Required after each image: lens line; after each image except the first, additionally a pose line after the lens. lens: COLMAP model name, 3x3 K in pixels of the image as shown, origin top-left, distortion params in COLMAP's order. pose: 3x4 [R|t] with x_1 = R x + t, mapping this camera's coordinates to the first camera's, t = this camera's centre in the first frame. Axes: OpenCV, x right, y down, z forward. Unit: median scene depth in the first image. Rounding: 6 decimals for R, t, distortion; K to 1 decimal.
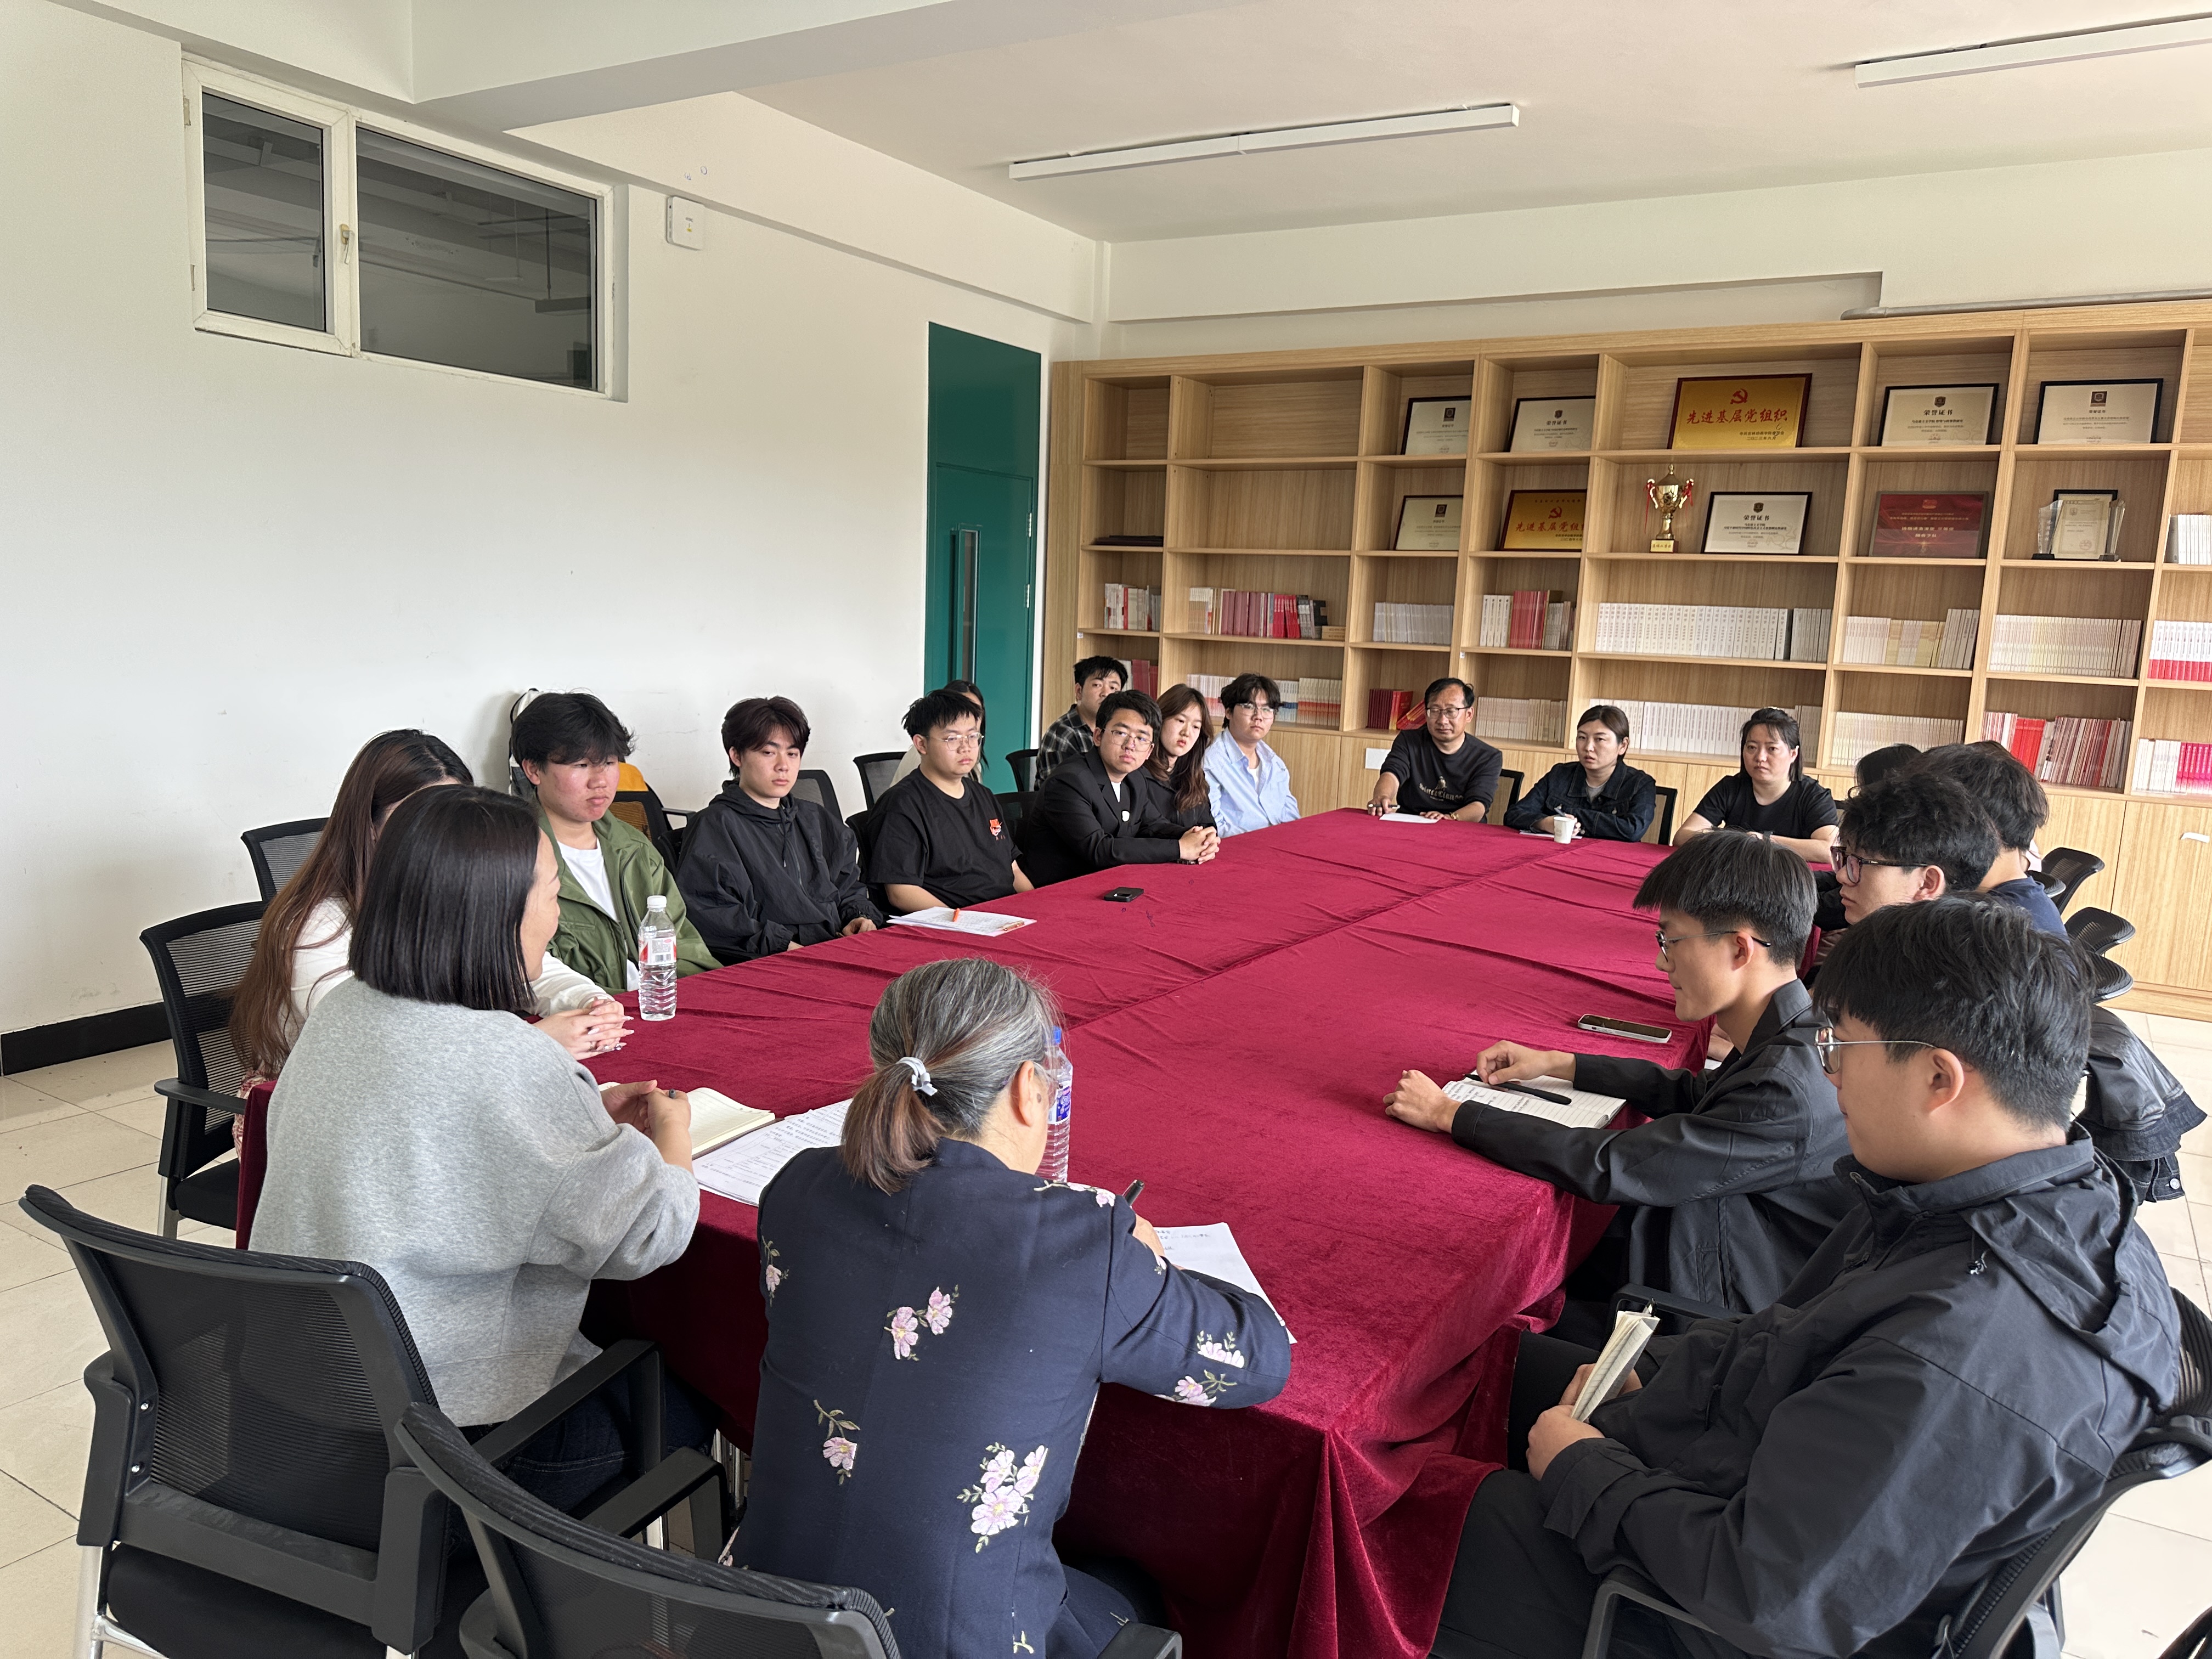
lens RADIAL K [[1571.0, 0, 1096.5], [0, 1571.0, 832.7], [0, 0, 1]] dist [0.101416, -0.138001]
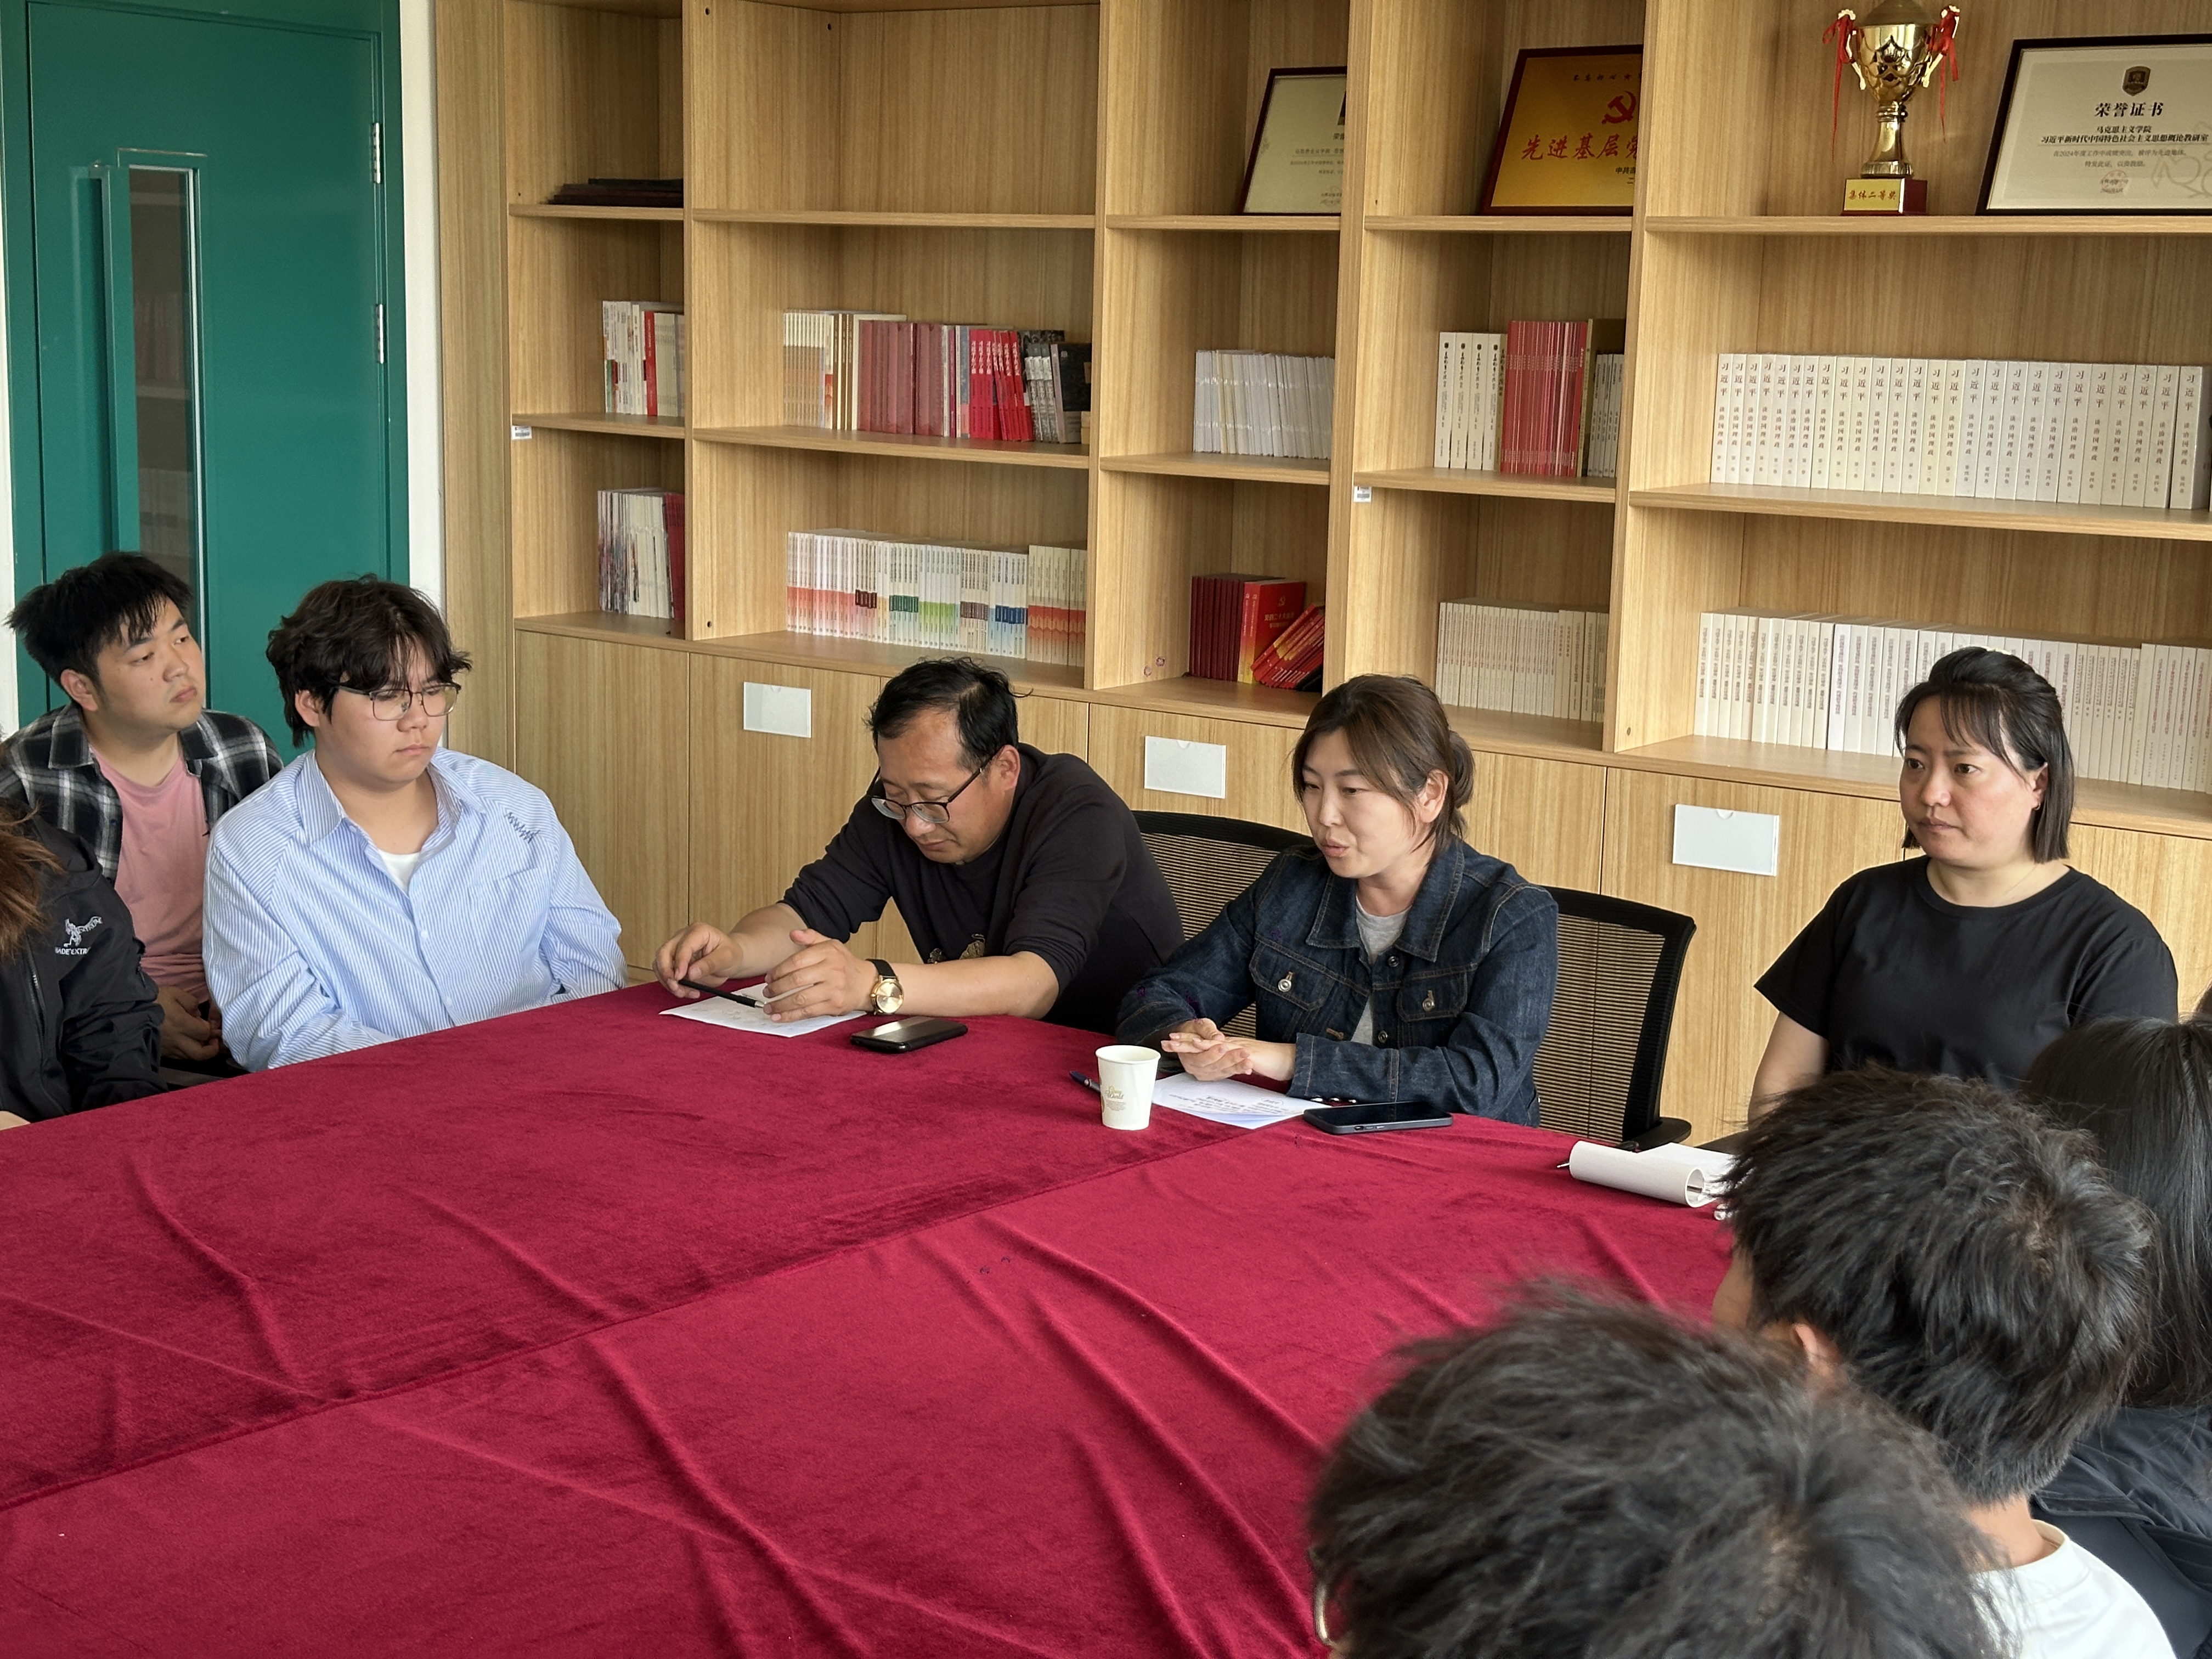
lens RADIAL K [[3107.9, 0, 1106.0], [0, 3107.9, 829.5], [0, 0, 1]] dist [0.135554, -0.116486]
pose [[0.995610, 0.006490, -0.093370, 0.249682], [-0.005108, 0.999874, 0.015029, -0.045344], [0.093455, -0.014487, 0.995518, 0.269264]]
